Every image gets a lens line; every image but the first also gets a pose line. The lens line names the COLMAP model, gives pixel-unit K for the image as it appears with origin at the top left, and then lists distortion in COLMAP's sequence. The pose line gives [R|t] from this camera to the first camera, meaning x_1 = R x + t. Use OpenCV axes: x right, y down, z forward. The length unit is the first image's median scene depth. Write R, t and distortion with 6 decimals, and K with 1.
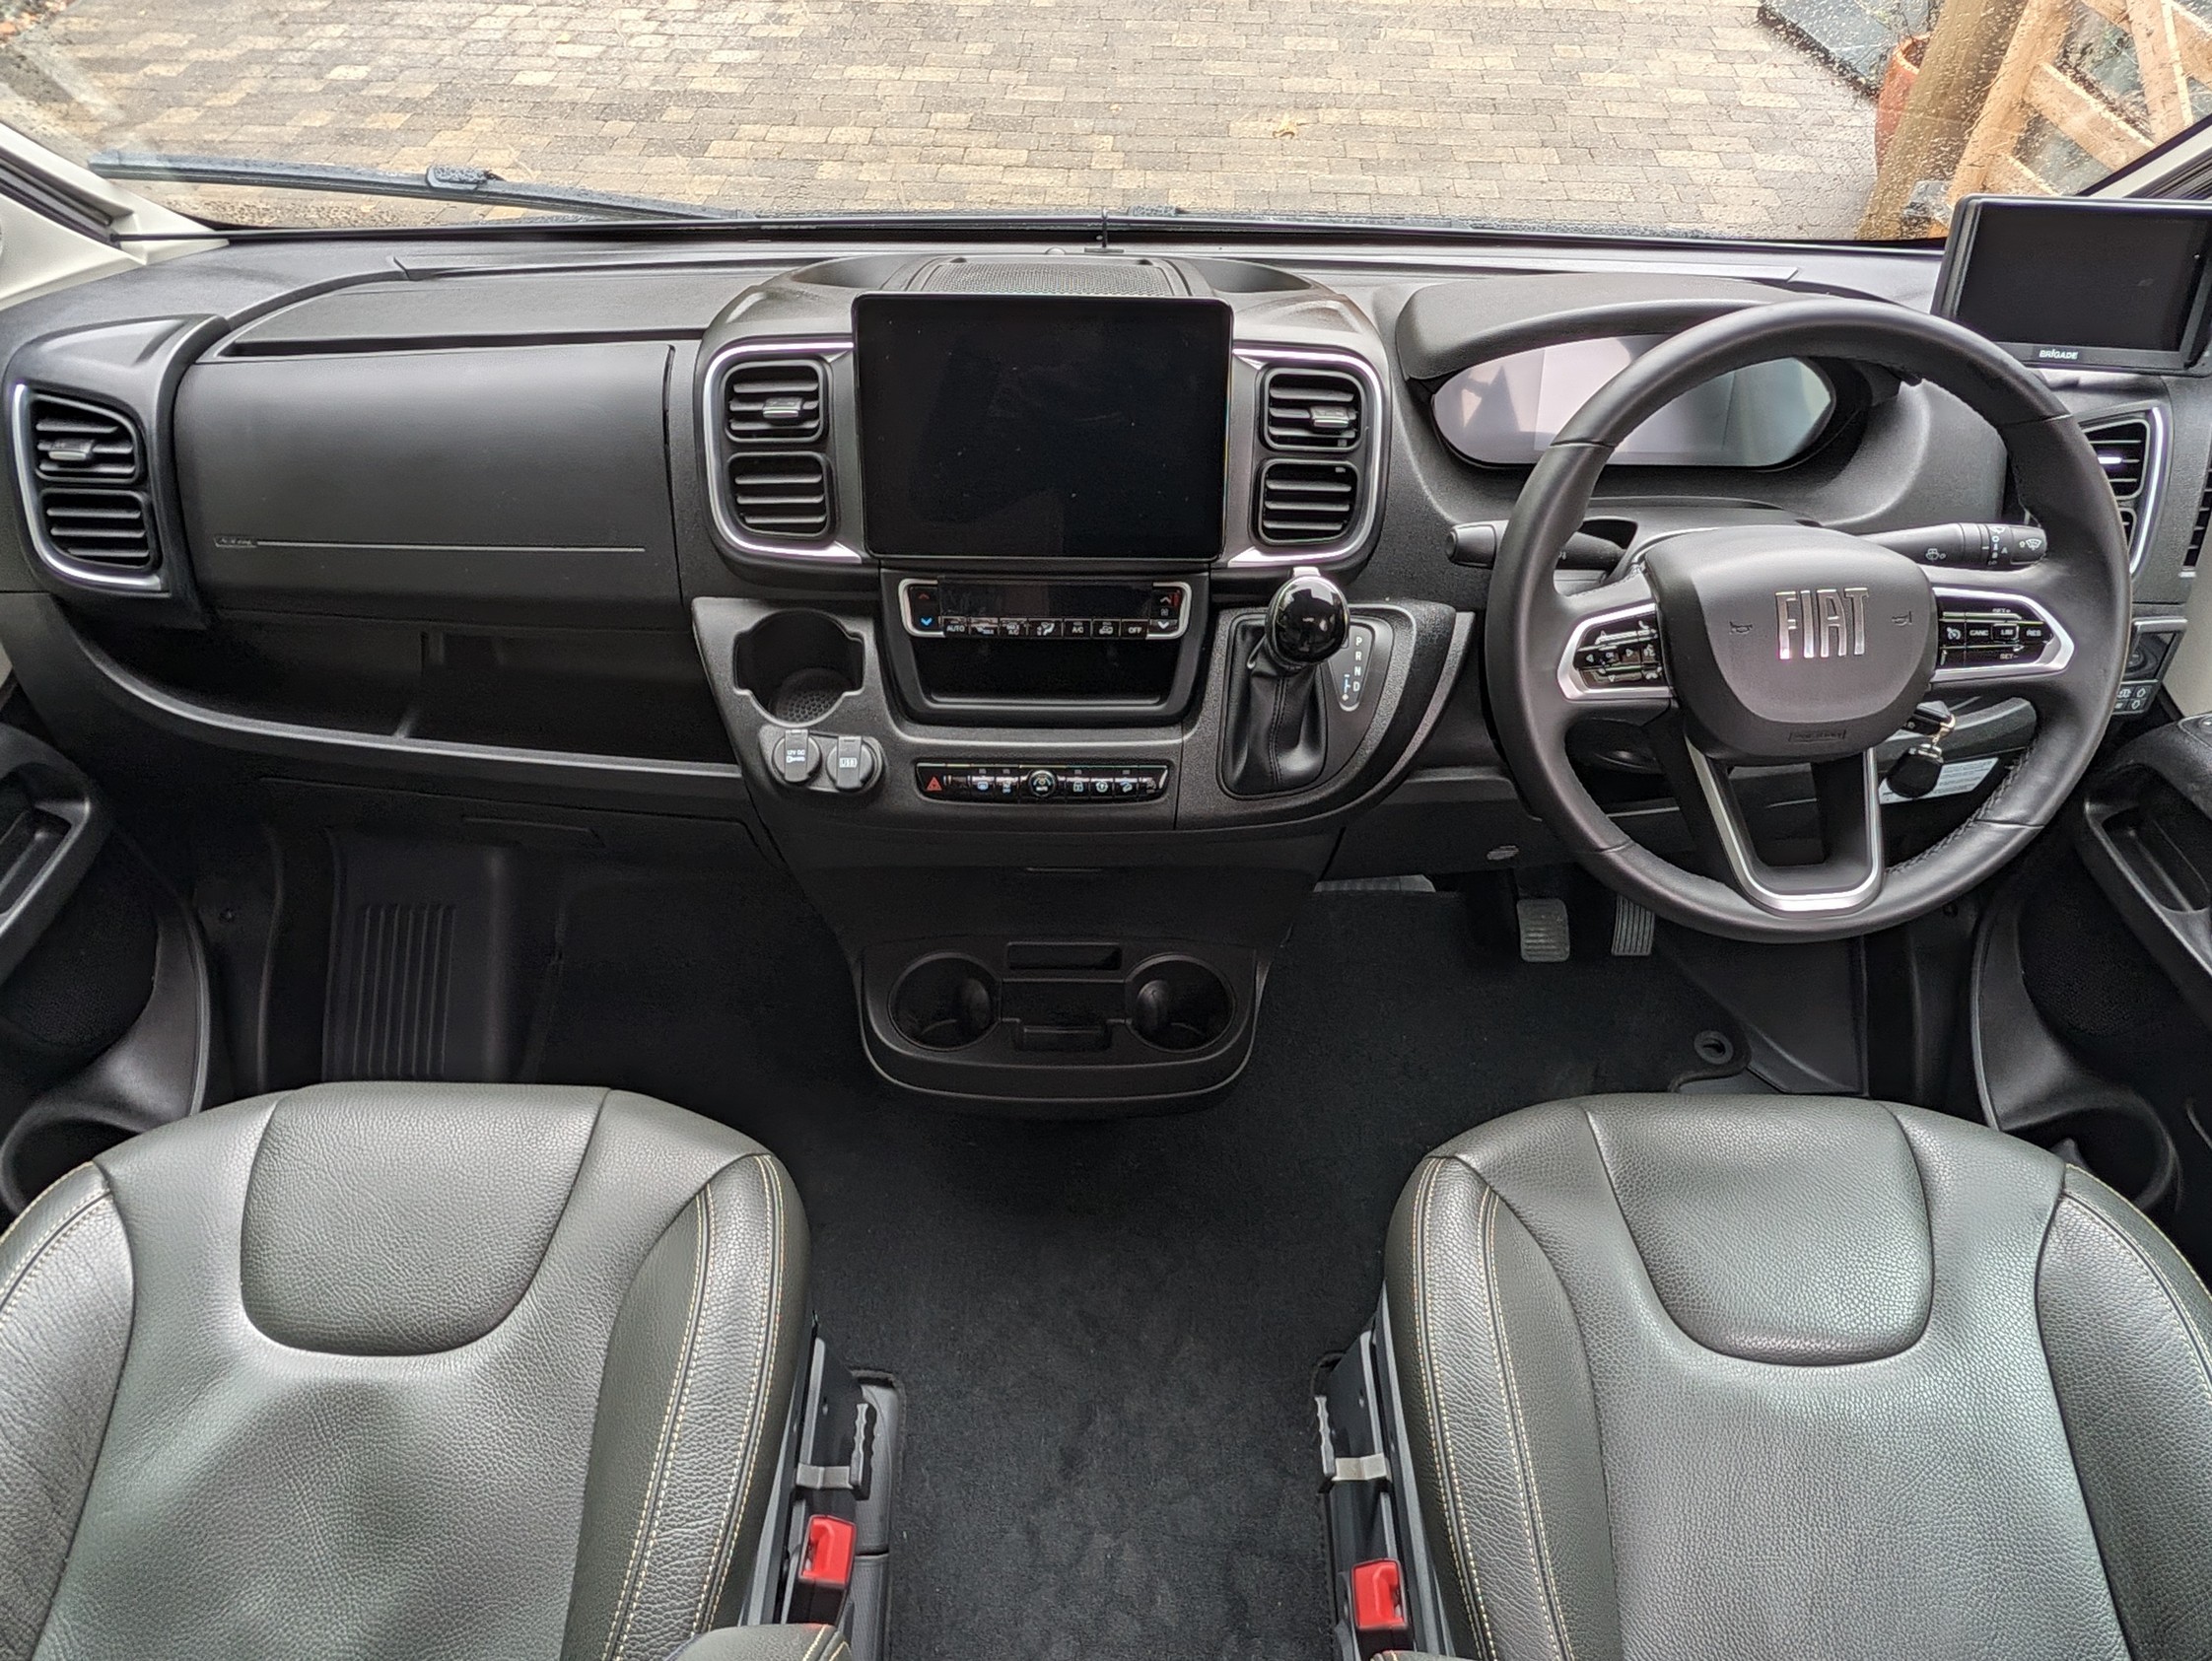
lens RADIAL K [[1454.7, 0, 1125.0], [0, 1454.7, 835.3], [0, 0, 1]] dist [0.008608, -0.002086]
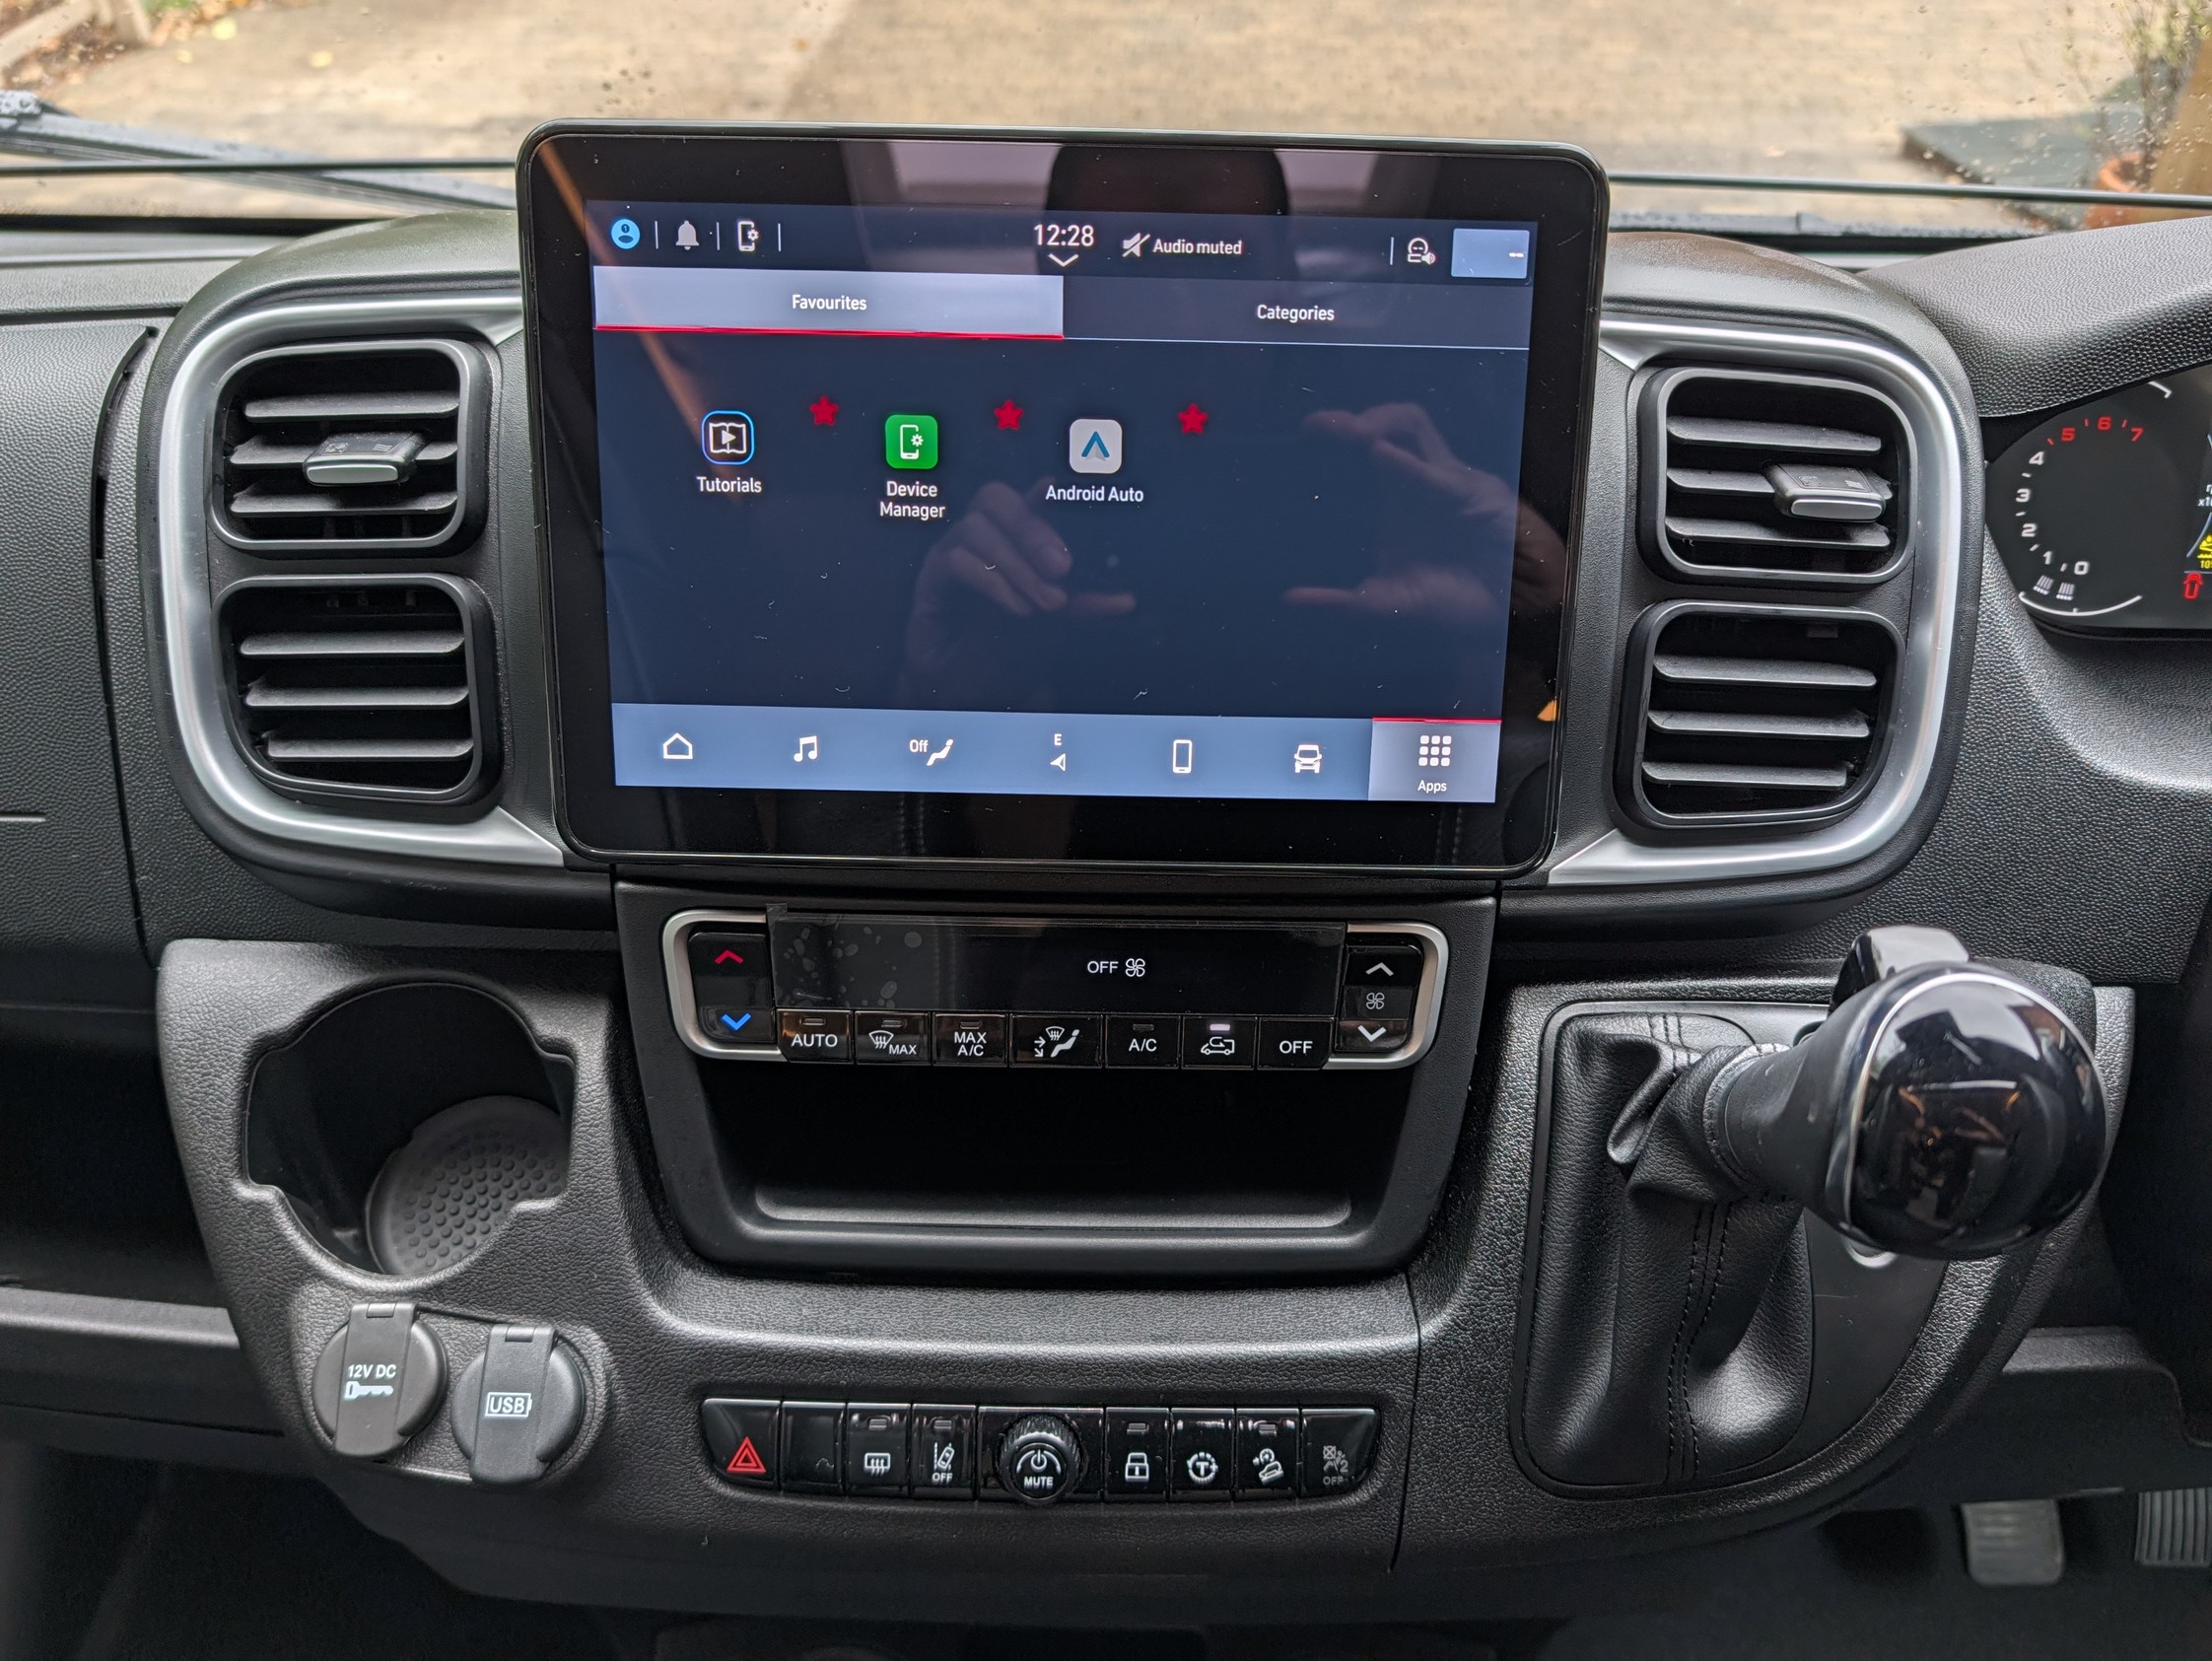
lens RADIAL K [[1613.4, 0, 1110.1], [0, 1613.4, 846.4], [0, 0, 1]] dist [0.010008, -0.016597]
pose [[0.999738, 0.009297, -0.020893, -0.032472], [-0.011928, 0.991498, -0.129574, -0.137826], [0.019511, 0.129789, 0.991350, 0.582874]]
